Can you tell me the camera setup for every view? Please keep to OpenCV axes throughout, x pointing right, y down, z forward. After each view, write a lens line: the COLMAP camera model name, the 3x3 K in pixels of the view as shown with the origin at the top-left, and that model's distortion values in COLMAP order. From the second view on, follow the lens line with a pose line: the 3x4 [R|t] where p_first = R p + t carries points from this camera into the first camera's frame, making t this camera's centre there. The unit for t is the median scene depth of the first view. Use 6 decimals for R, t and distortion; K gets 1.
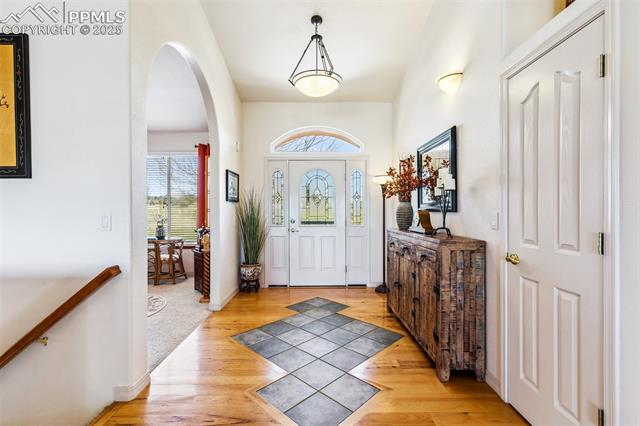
lens RADIAL K [[290.6, 0, 318.0], [0, 290.6, 212.1], [0, 0, 1]] dist [0.011798, 0.000084]
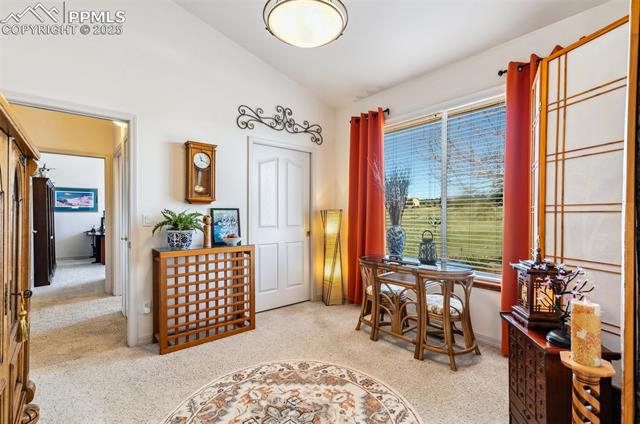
lens RADIAL K [[290.6, 0, 317.9], [0, 290.6, 214.0], [0, 0, 1]] dist [0.011798, 0.000084]
pose [[0.637929, 0.006817, -0.770065, -0.271654], [-0.006515, 0.999973, 0.003455, 0.000388], [0.770067, 0.002813, 0.637956, 0.530859]]
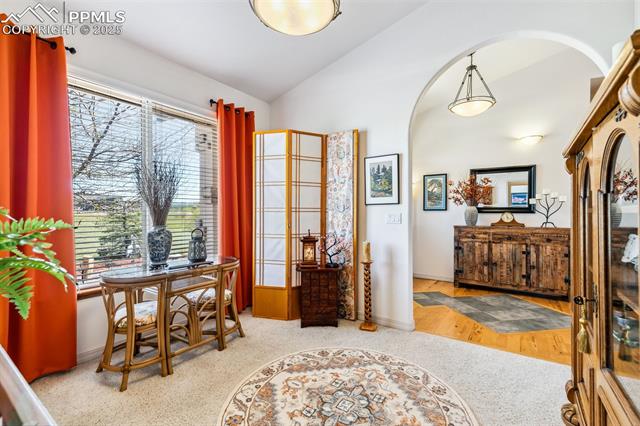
lens RADIAL K [[290.6, 0, 320.6], [0, 290.6, 212.4], [0, 0, 1]] dist [0.011798, 0.000084]
pose [[0.571814, 0.005946, 0.820361, -0.872956], [-0.003343, 0.999982, -0.004917, 0.002779], [-0.820376, 0.000069, 0.571824, 0.533521]]
